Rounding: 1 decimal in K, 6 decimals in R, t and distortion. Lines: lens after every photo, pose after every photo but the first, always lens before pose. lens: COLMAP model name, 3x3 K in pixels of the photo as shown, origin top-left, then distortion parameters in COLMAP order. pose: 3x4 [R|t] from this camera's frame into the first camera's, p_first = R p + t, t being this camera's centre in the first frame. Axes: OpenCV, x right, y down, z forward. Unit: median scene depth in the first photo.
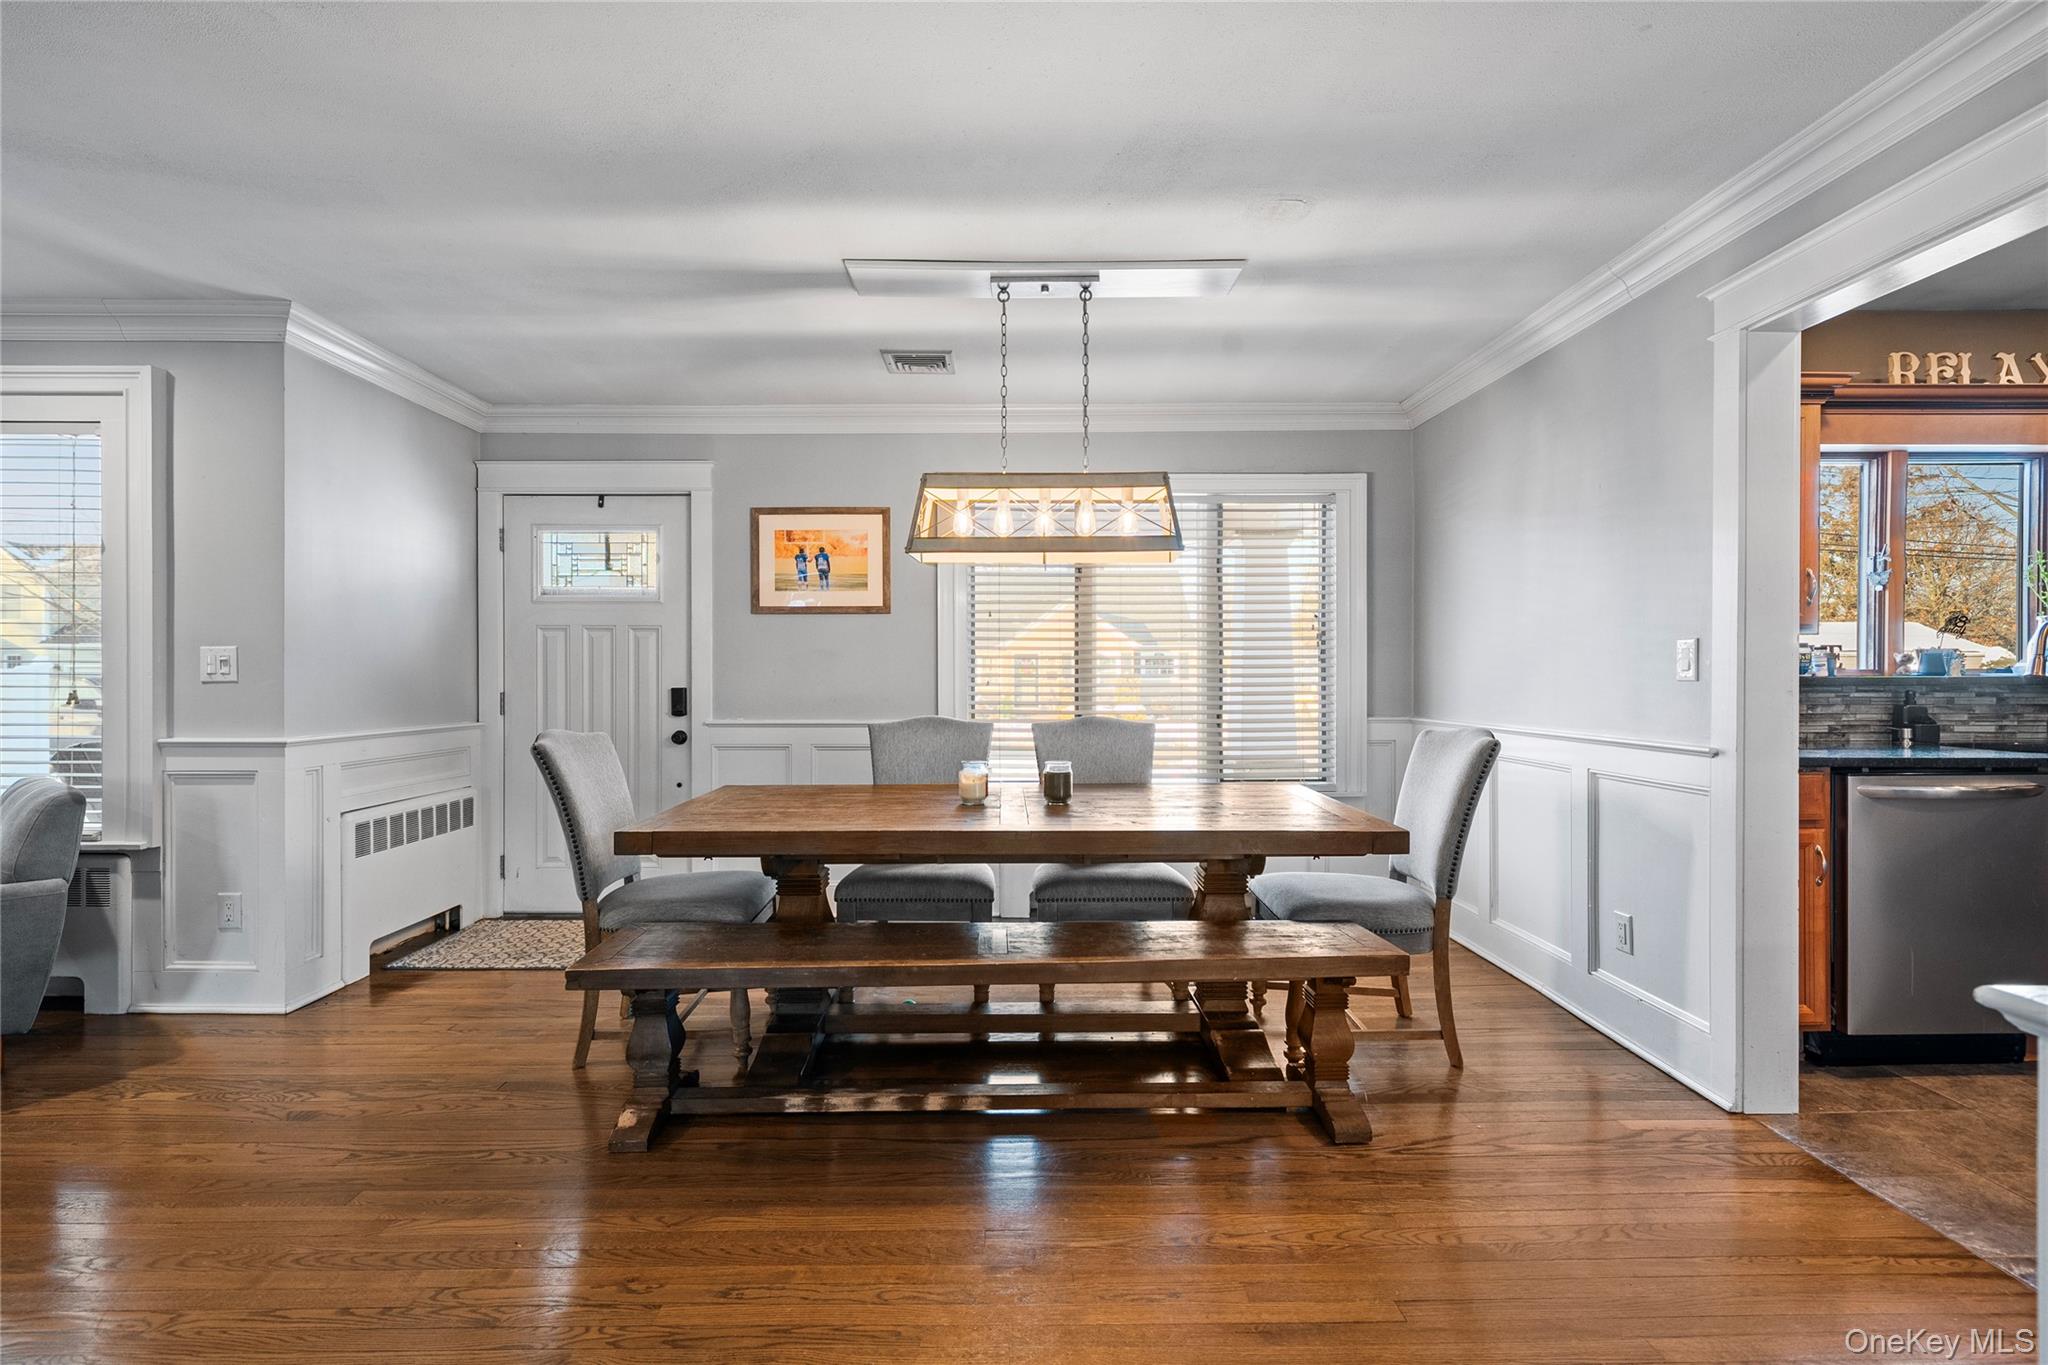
lens RADIAL K [[945.2, 0, 971.5], [0, 945.2, 681.7], [0, 0, 1]] dist [0.000239, 0.001036]
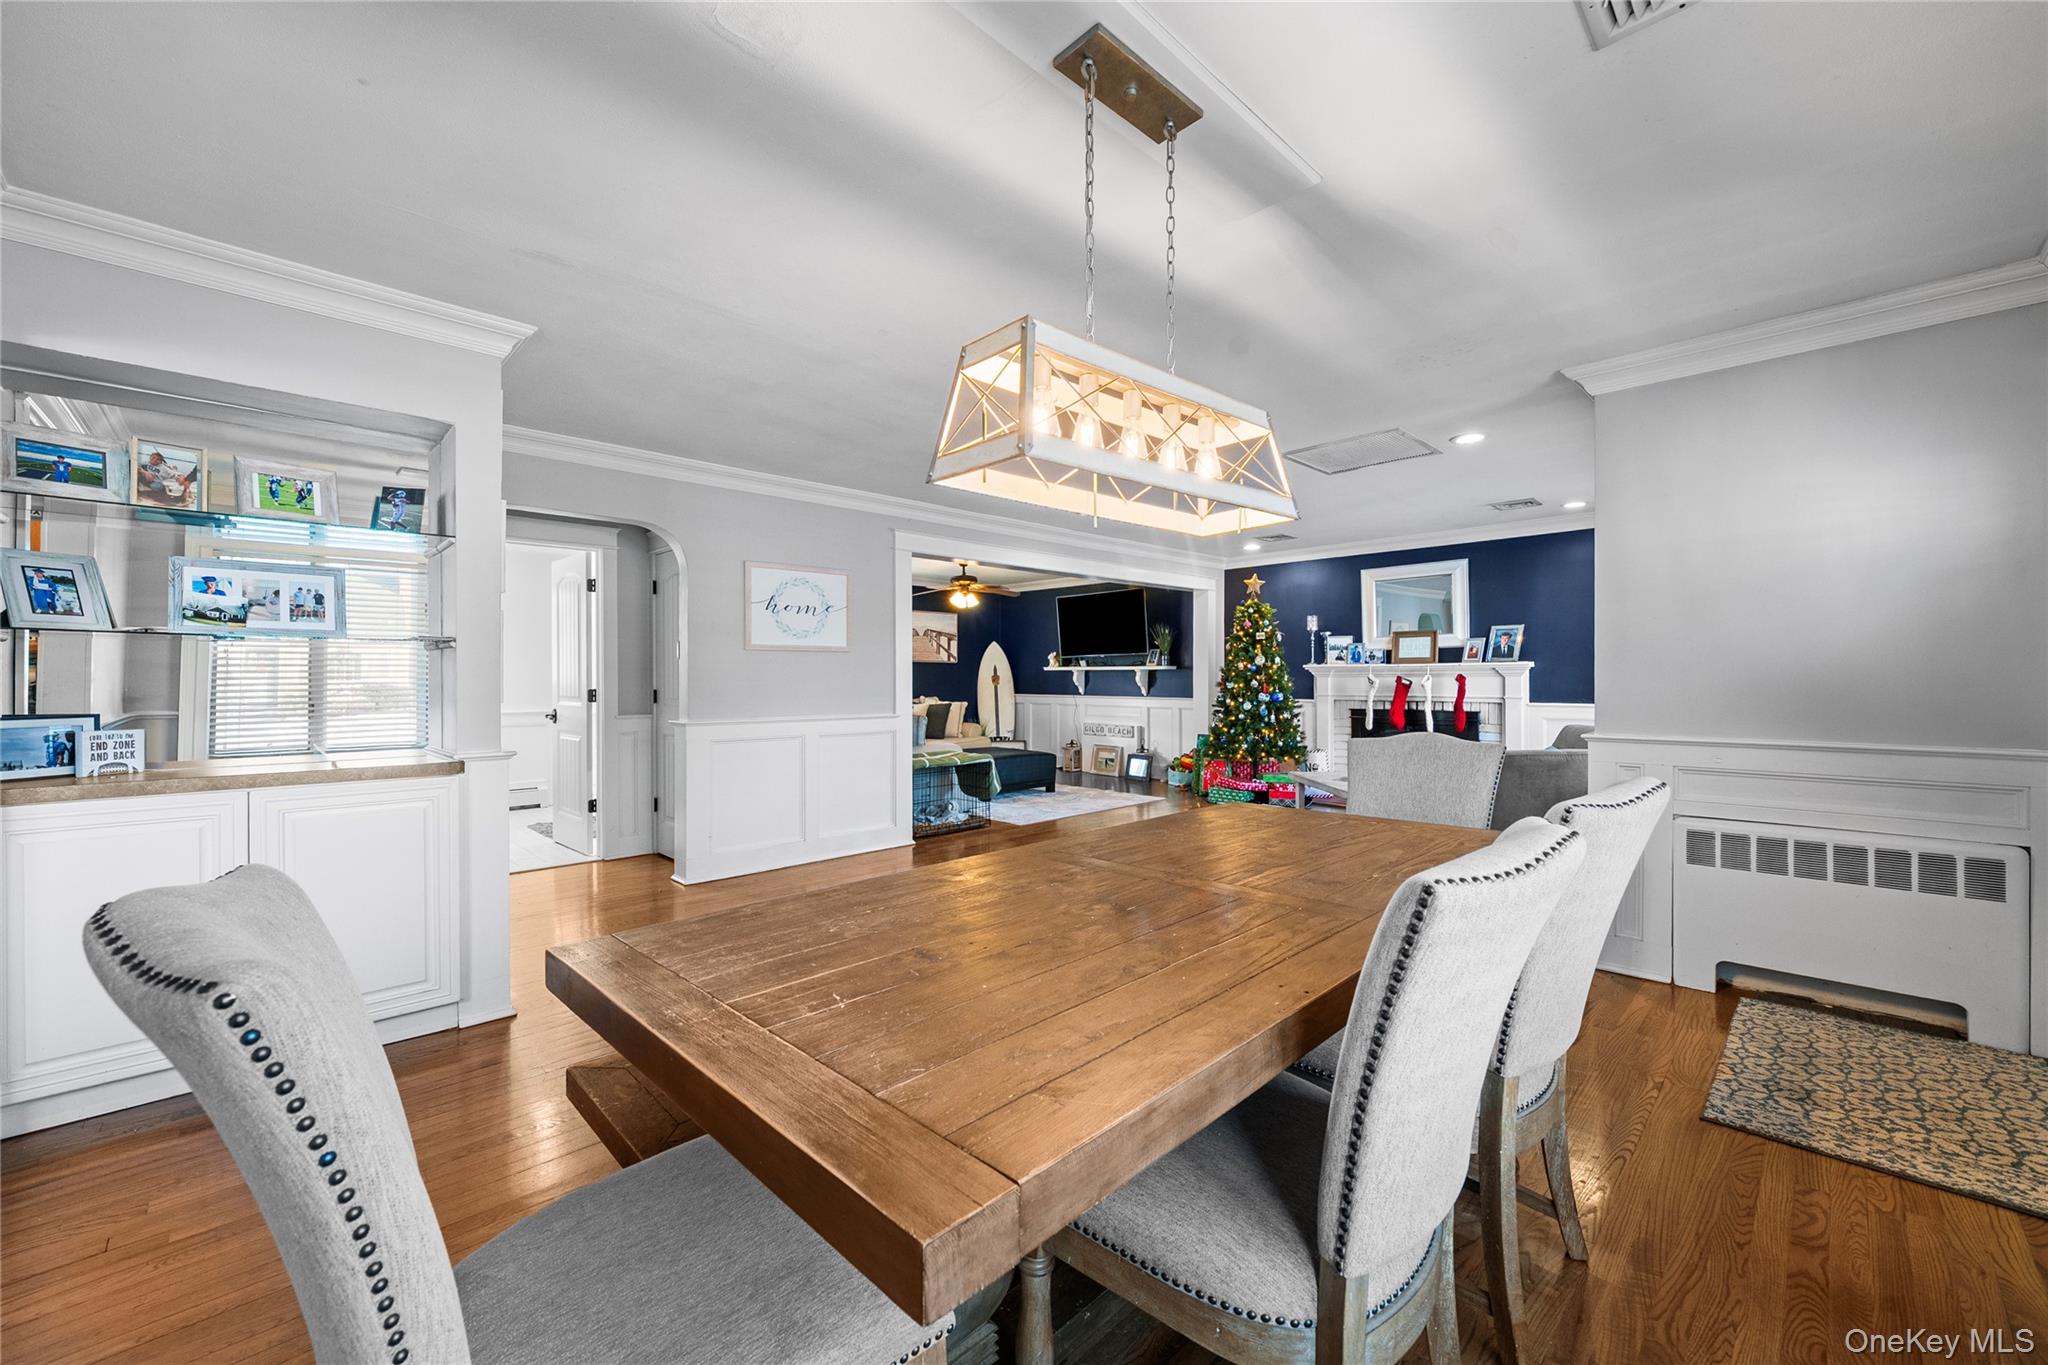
lens RADIAL K [[796.8, 0, 1035.5], [0, 796.8, 679.7], [0, 0, 1]] dist [-0.001710, -0.000066]
pose [[-0.673640, 0.002224, -0.739057, 0.492568], [-0.000854, 0.999992, 0.003787, -0.010476], [0.739060, 0.003183, -0.673633, 1.231022]]
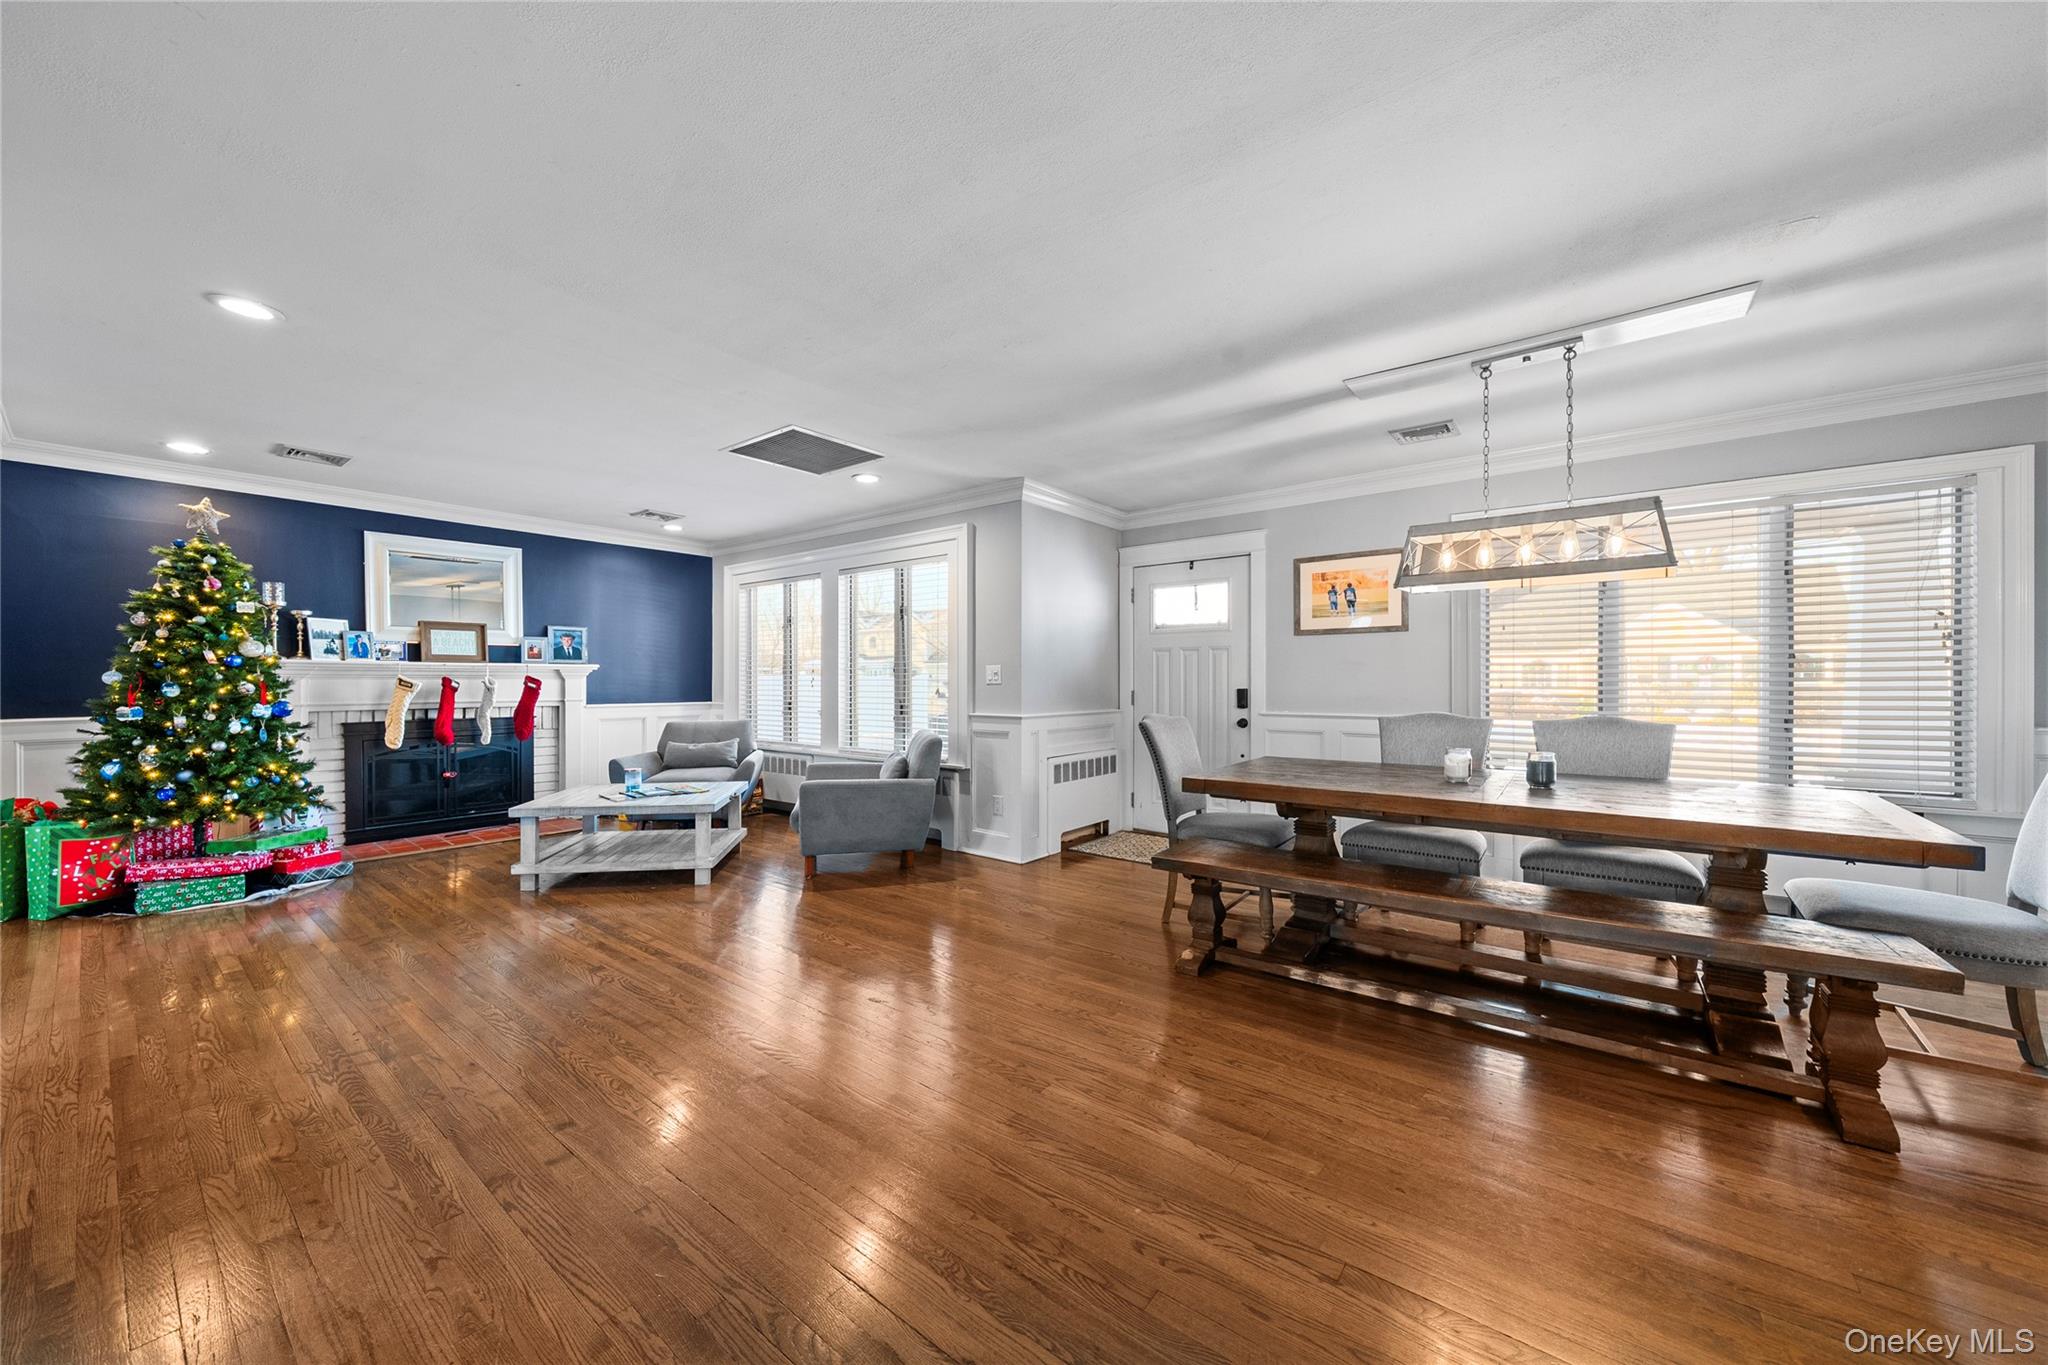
lens RADIAL K [[699.1, 0, 1008.4], [0, 699.1, 683.2], [0, 0, 1]] dist [-0.000864, -0.000072]
pose [[0.791693, 0.001306, -0.610917, 0.088873], [-0.002207, 0.999997, -0.000723, -0.000443], [0.610915, 0.001921, 0.791694, -0.097304]]
